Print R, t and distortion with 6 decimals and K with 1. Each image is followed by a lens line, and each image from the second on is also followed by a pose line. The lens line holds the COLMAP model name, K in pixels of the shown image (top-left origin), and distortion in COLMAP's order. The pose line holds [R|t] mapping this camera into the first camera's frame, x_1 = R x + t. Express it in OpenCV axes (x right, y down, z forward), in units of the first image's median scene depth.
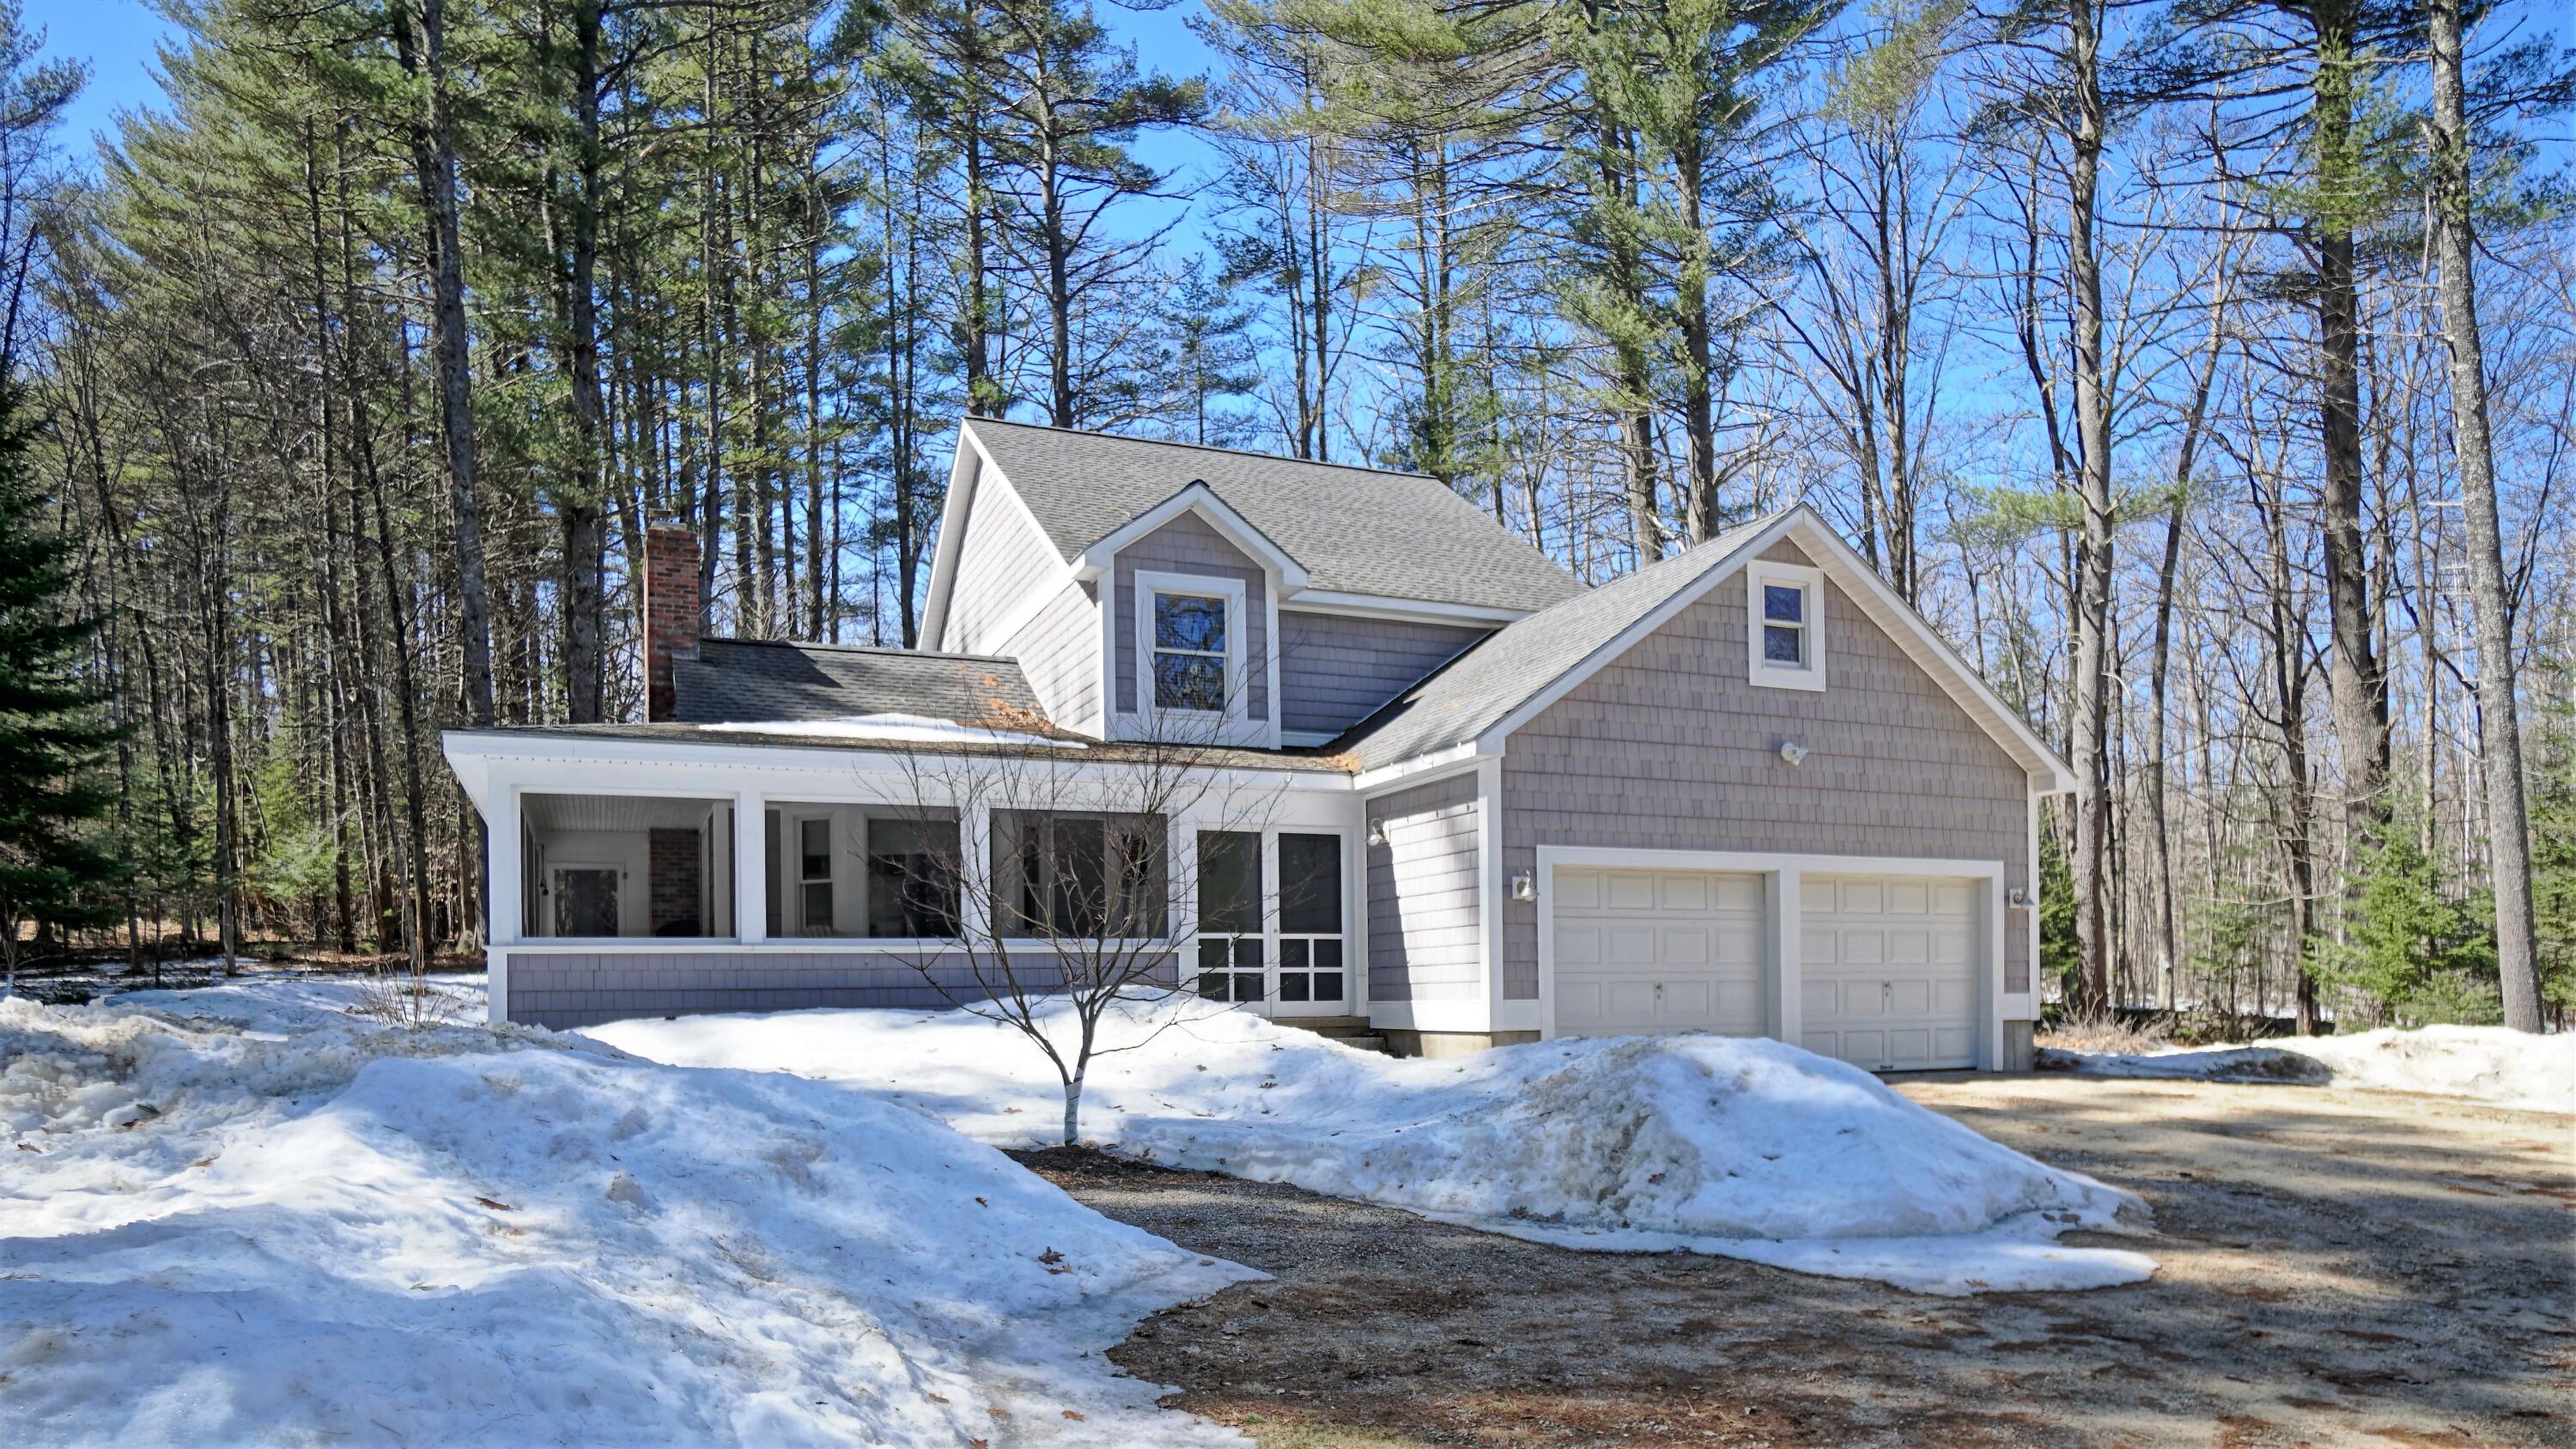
lens RADIAL K [[1907.8, 0, 1288.0], [0, 1907.8, 724.5], [0, 0, 1]] dist [-0.000968, -0.000542]
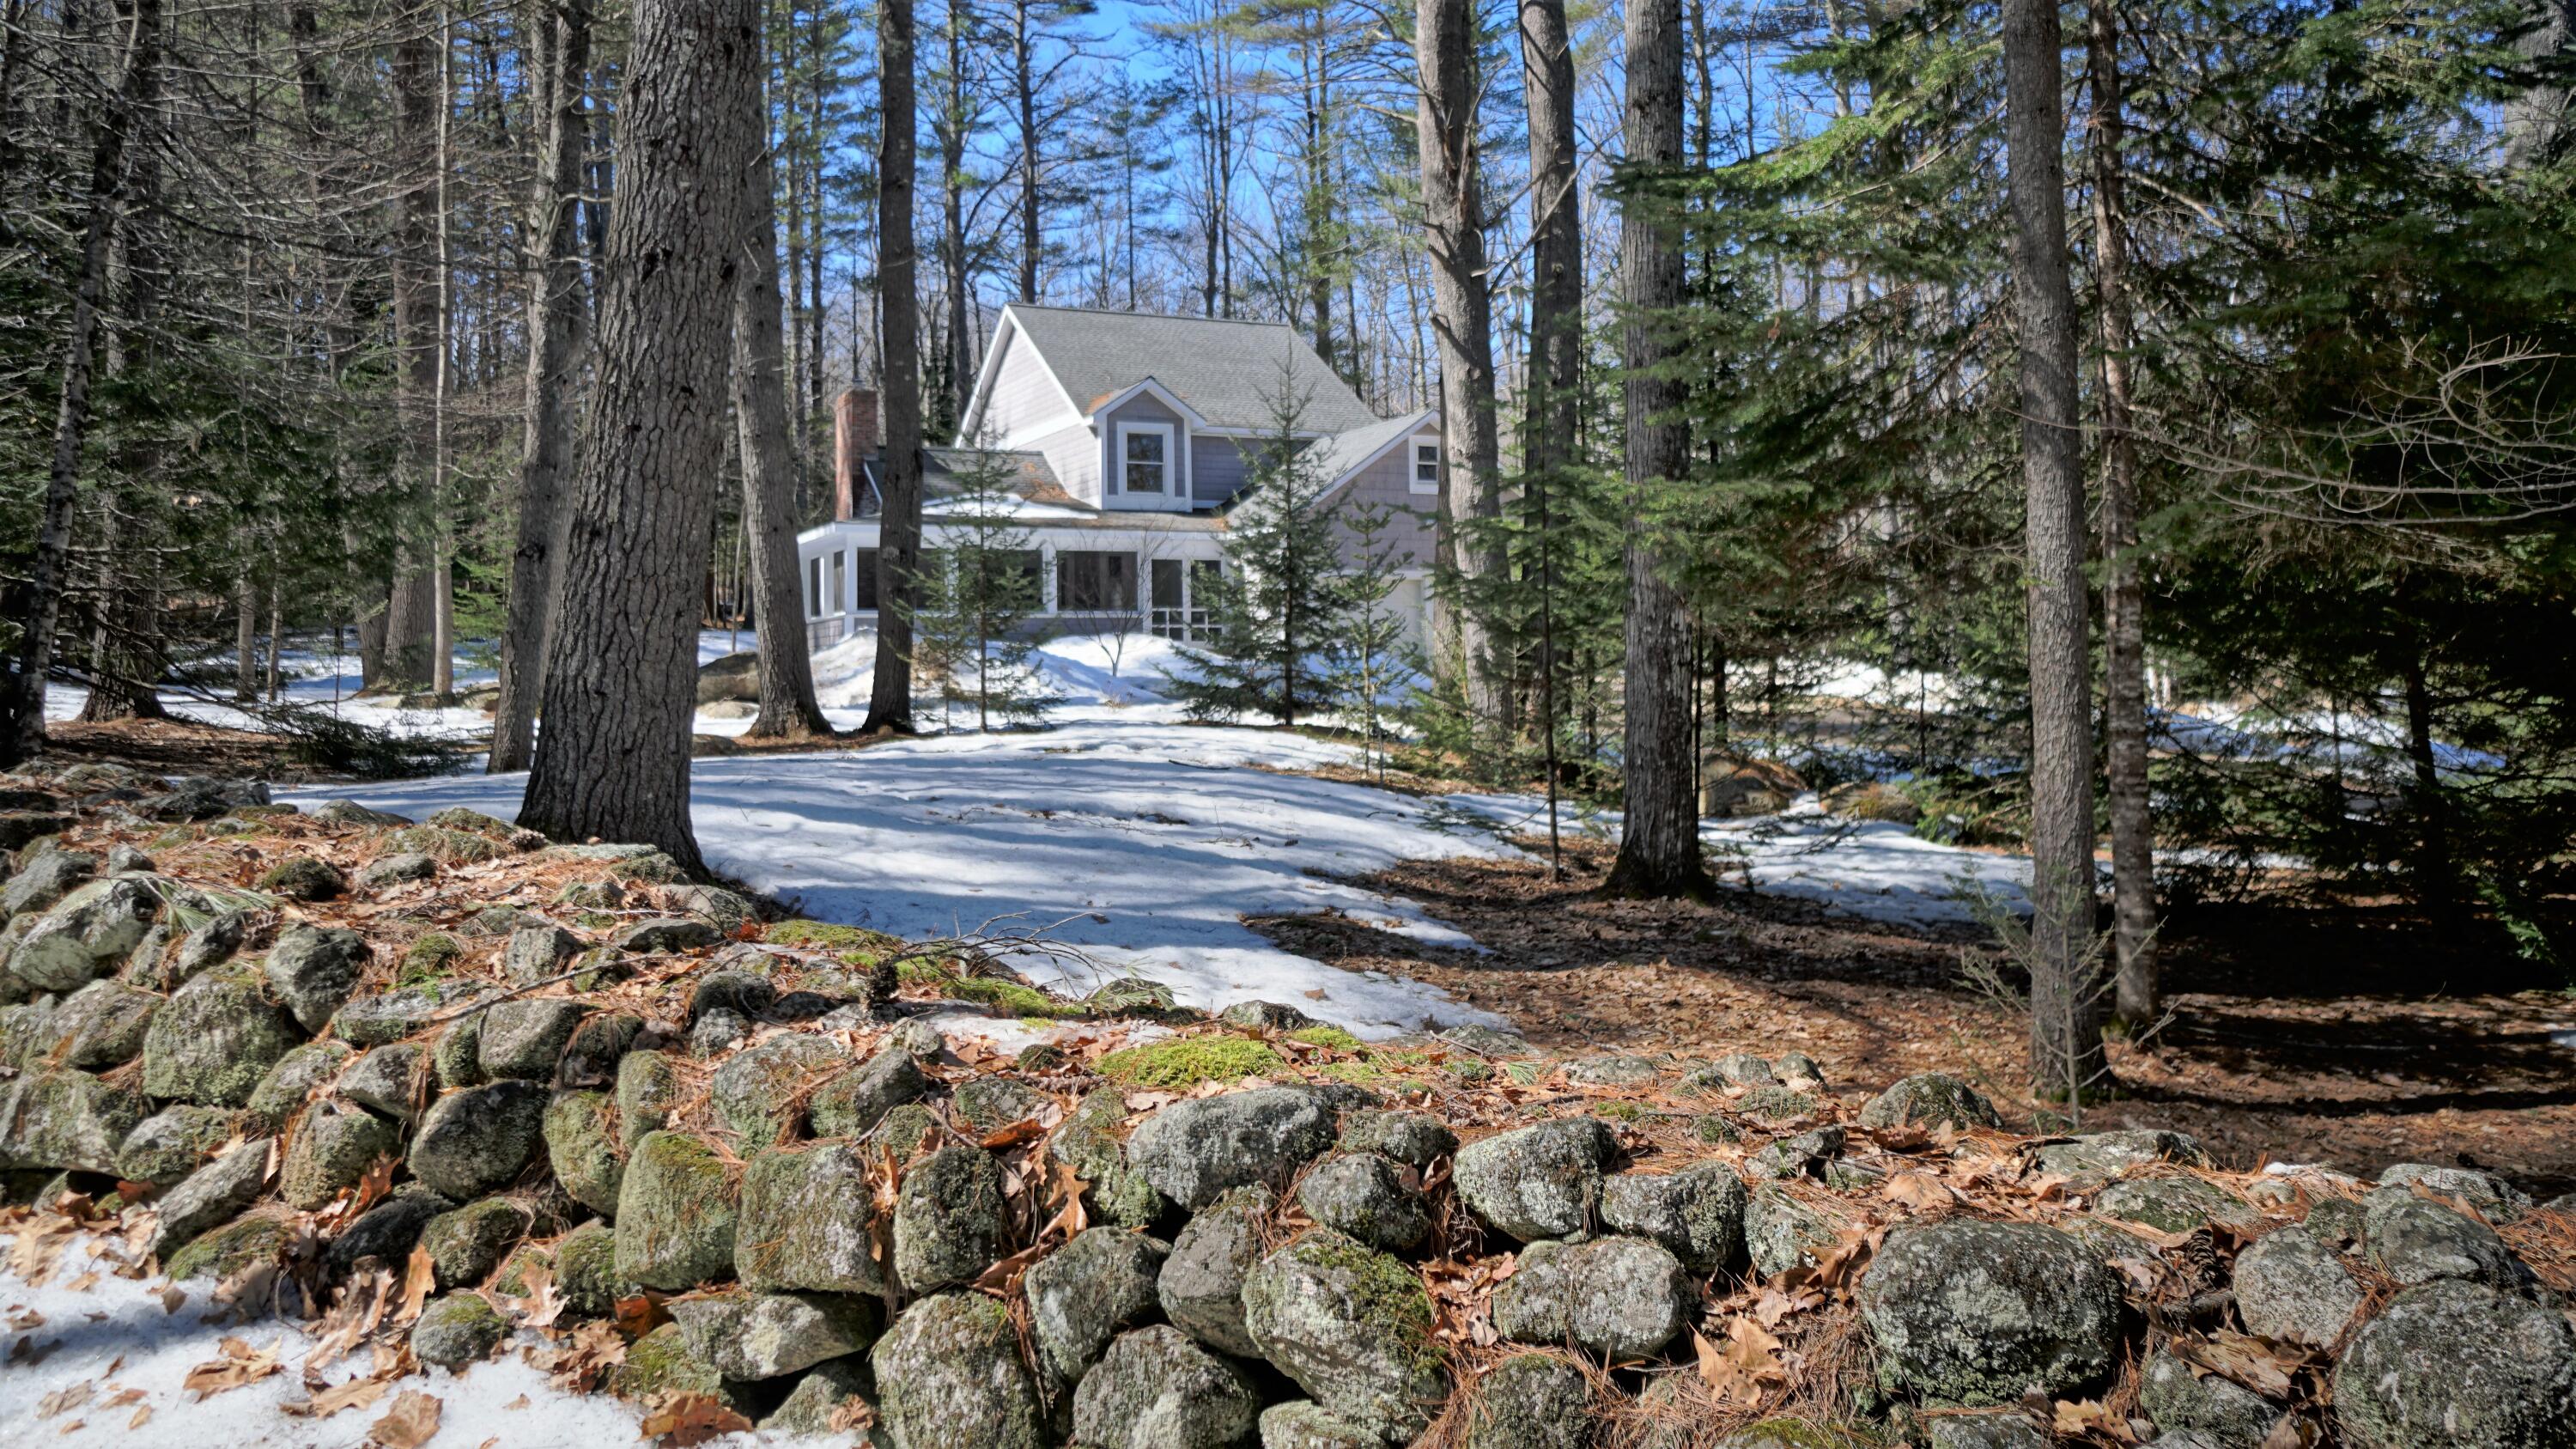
lens RADIAL K [[2060.0, 0, 1288.0], [0, 2060.0, 724.5], [0, 0, 1]] dist [0.000035, -0.000079]
pose [[0.999129, 0.001427, 0.041698, 0.007457], [-0.008697, 0.984580, 0.174717, -0.144142], [-0.040805, -0.174927, 0.983735, -1.134436]]
